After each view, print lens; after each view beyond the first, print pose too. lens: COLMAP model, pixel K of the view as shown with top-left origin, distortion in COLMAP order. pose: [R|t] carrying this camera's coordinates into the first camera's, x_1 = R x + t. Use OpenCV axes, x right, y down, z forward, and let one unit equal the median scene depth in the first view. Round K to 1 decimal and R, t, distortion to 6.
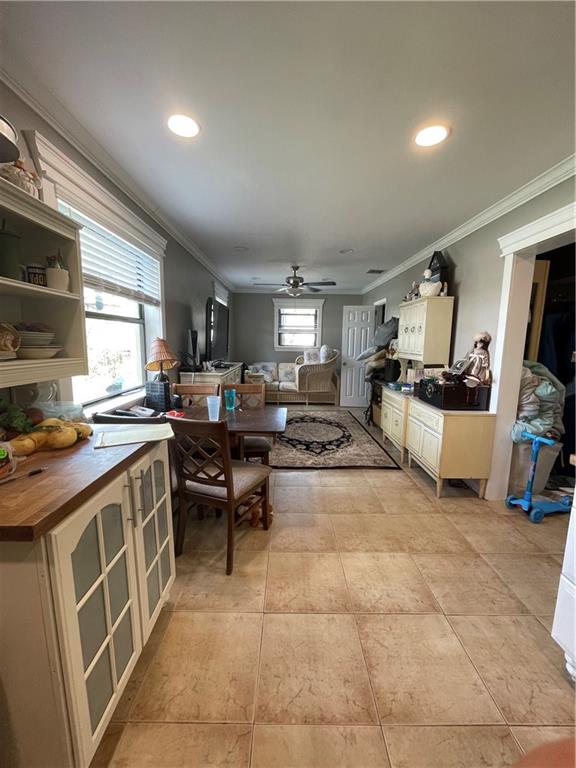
lens RADIAL K [[311.1, 0, 288.1], [0, 311.1, 381.9], [0, 0, 1]] dist [-0.001157, 0.000000]
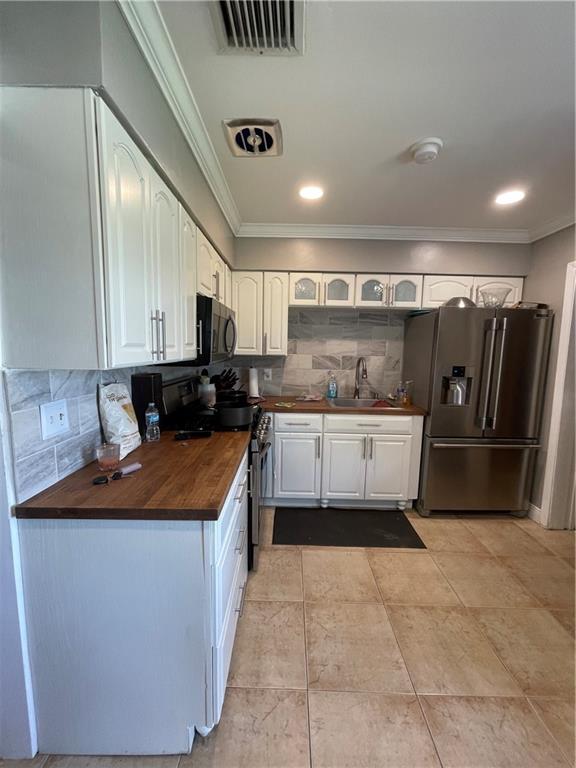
lens RADIAL K [[311.1, 0, 288.1], [0, 311.1, 381.9], [0, 0, 1]] dist [-0.001157, 0.000000]
pose [[-0.999279, -0.037203, 0.007627, 0.266020], [-0.034224, 0.969230, 0.243765, -0.098762], [-0.016461, 0.243328, -0.969804, 0.605361]]
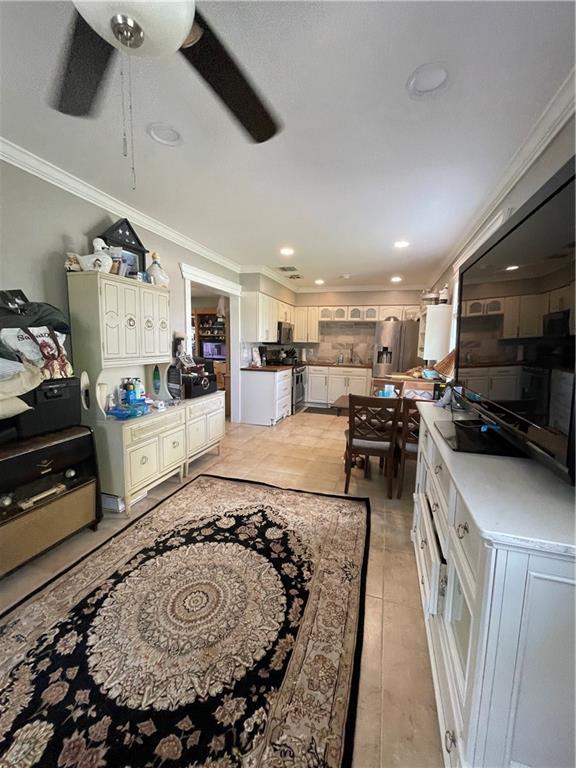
lens RADIAL K [[311.1, 0, 288.1], [0, 311.1, 381.9], [0, 0, 1]] dist [-0.001157, 0.000000]
pose [[-0.950937, -0.075416, 0.300052, -0.151082], [0.005757, 0.965354, 0.260879, -0.232991], [-0.309331, 0.249806, -0.917557, 1.666592]]
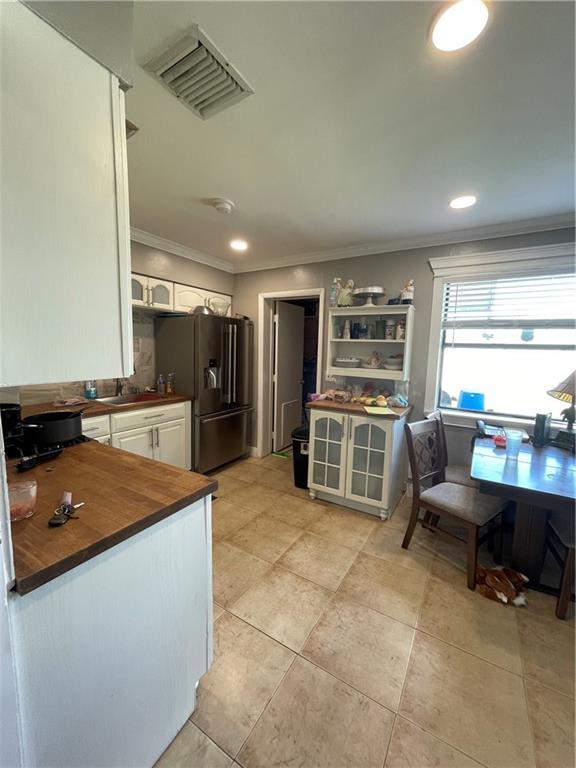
lens RADIAL K [[311.1, 0, 288.1], [0, 311.1, 381.9], [0, 0, 1]] dist [-0.001157, 0.000000]
pose [[-0.523451, 0.062206, -0.849782, 0.582285], [-0.150579, 0.974880, 0.164118, -0.096036], [0.838644, 0.213867, -0.500935, 0.582153]]
